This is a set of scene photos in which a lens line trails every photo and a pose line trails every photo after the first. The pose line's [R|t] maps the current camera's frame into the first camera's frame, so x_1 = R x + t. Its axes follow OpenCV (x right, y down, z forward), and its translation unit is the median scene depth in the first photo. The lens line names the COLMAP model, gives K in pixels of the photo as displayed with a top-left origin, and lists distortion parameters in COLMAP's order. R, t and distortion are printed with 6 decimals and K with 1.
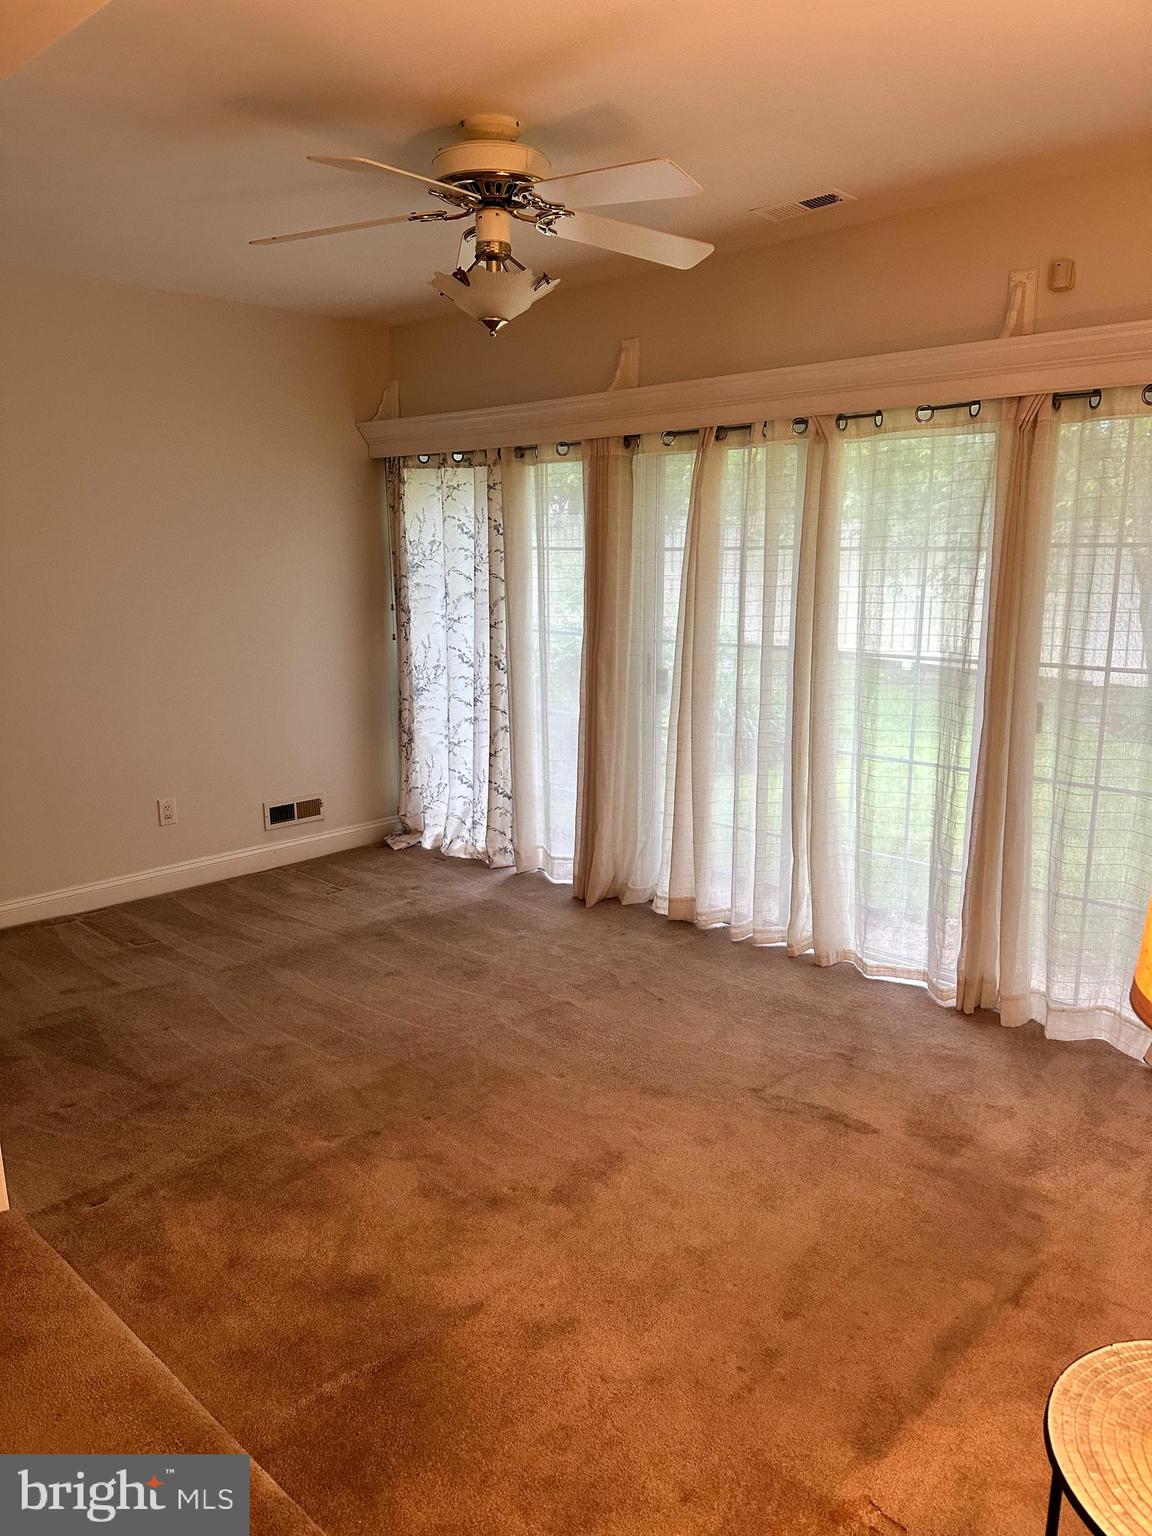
lens RADIAL K [[1073.9, 0, 566.8], [0, 1073.9, 775.7], [0, 0, 1]] dist [0.121747, -0.202740]
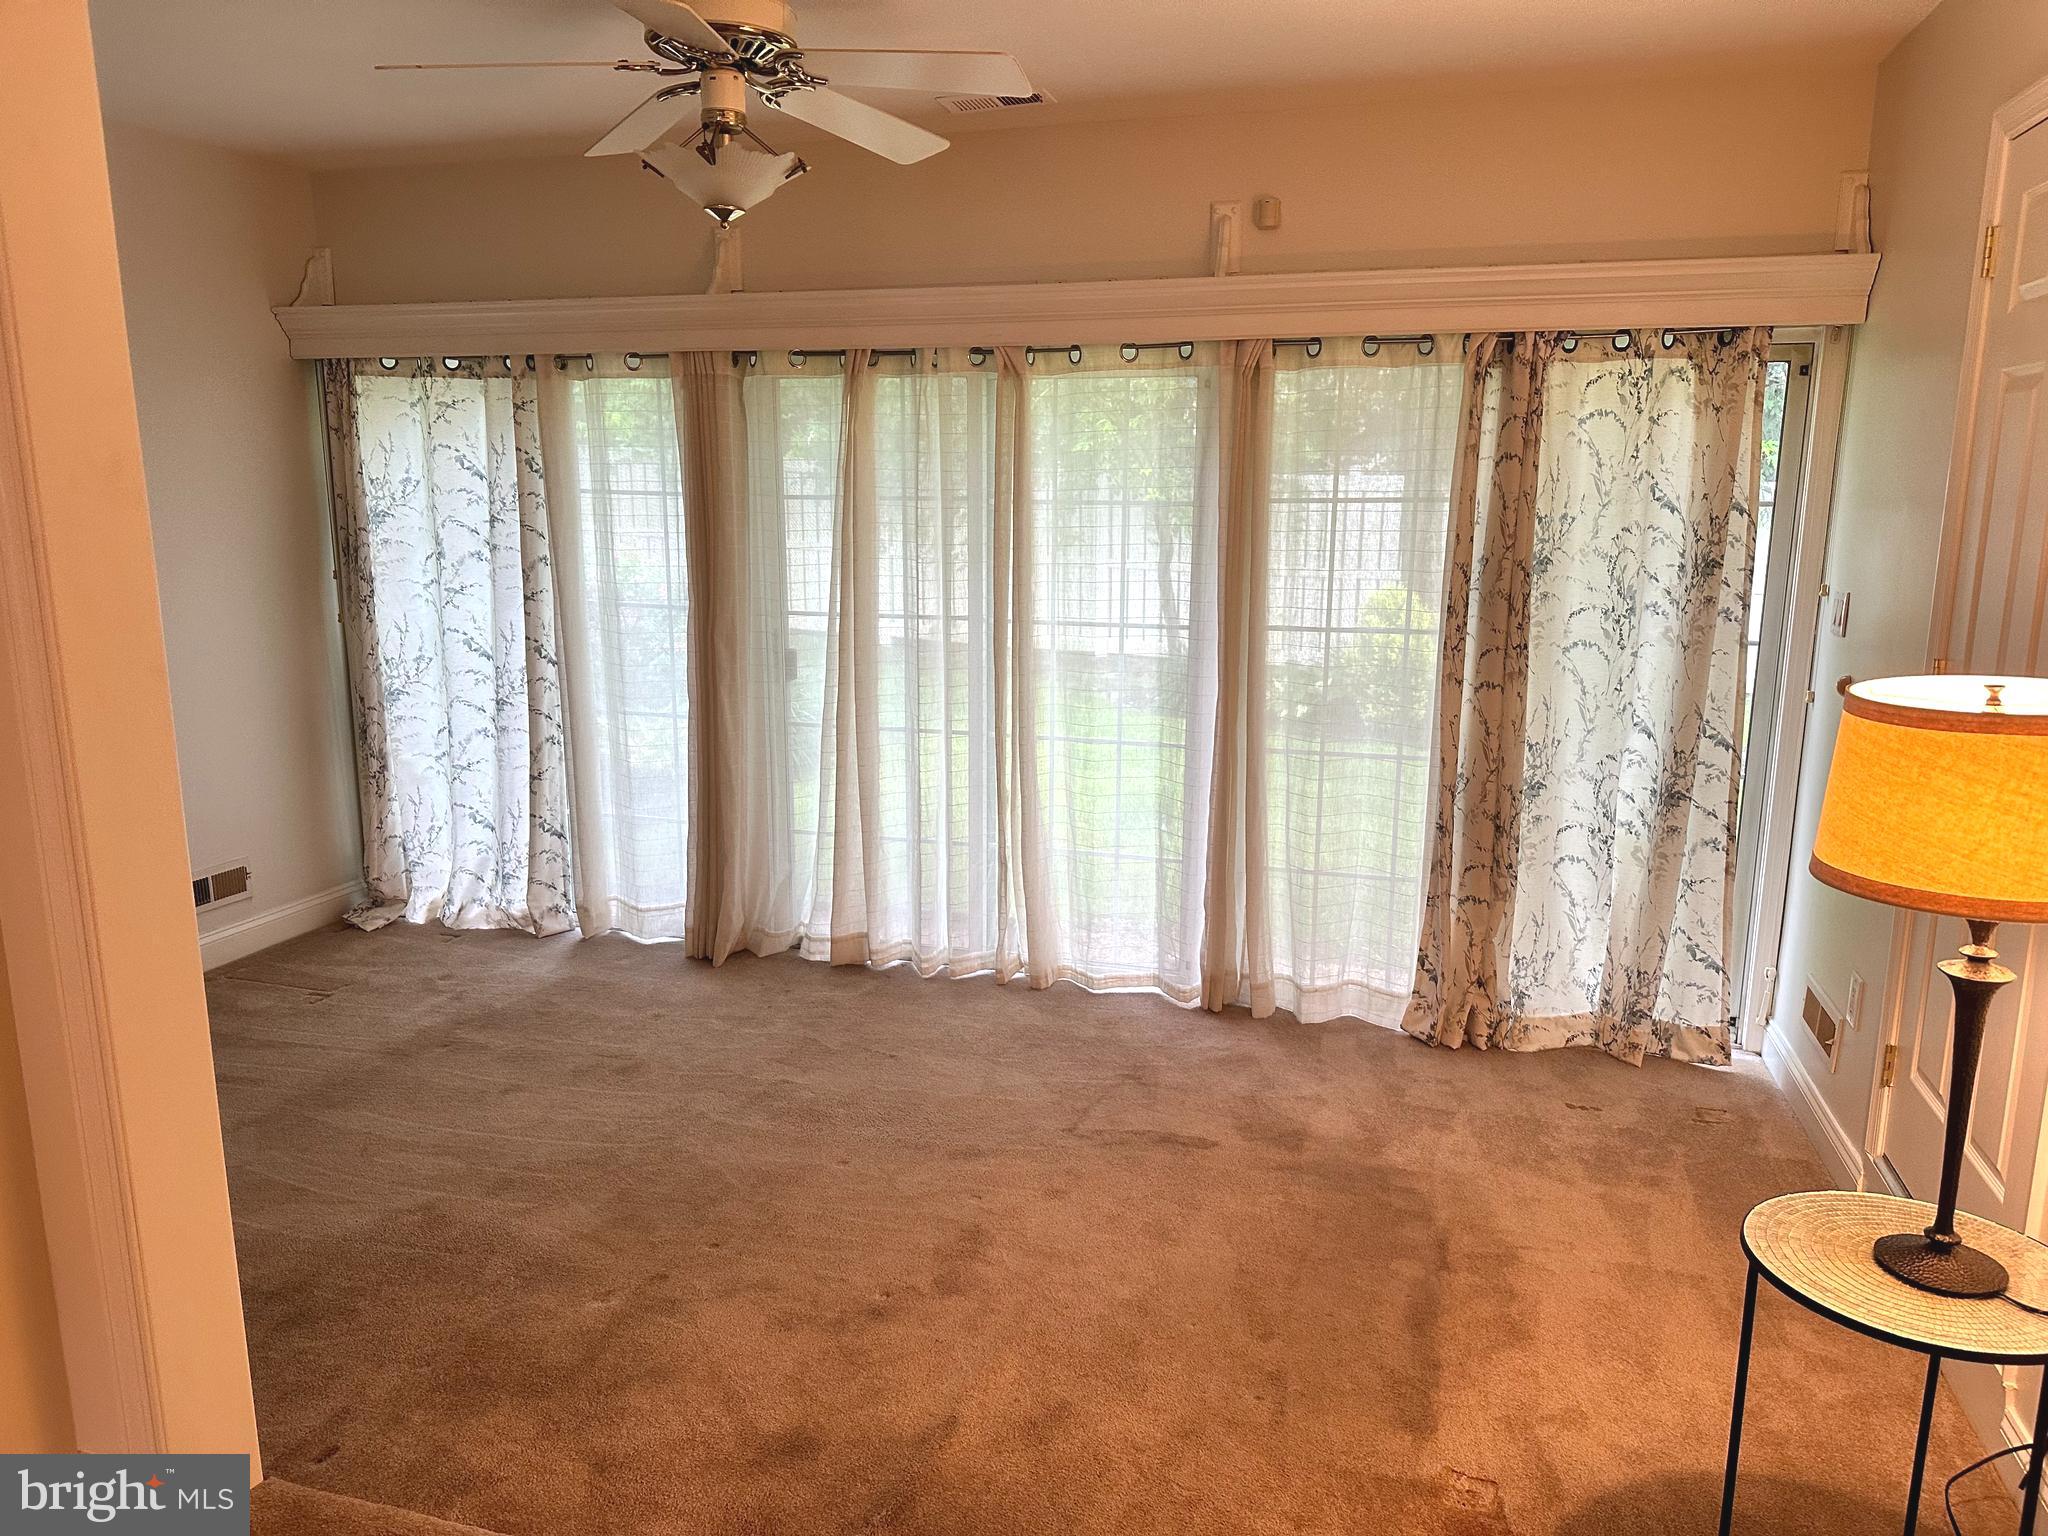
lens RADIAL K [[1431.9, 0, 1037.2], [0, 1431.9, 760.0], [0, 0, 1]] dist [0.121747, -0.202740]
pose [[0.893485, -0.074027, 0.442951, -0.216418], [0.084271, 0.996437, -0.003458, 0.000377], [-0.441116, 0.040418, 0.896539, -0.012826]]
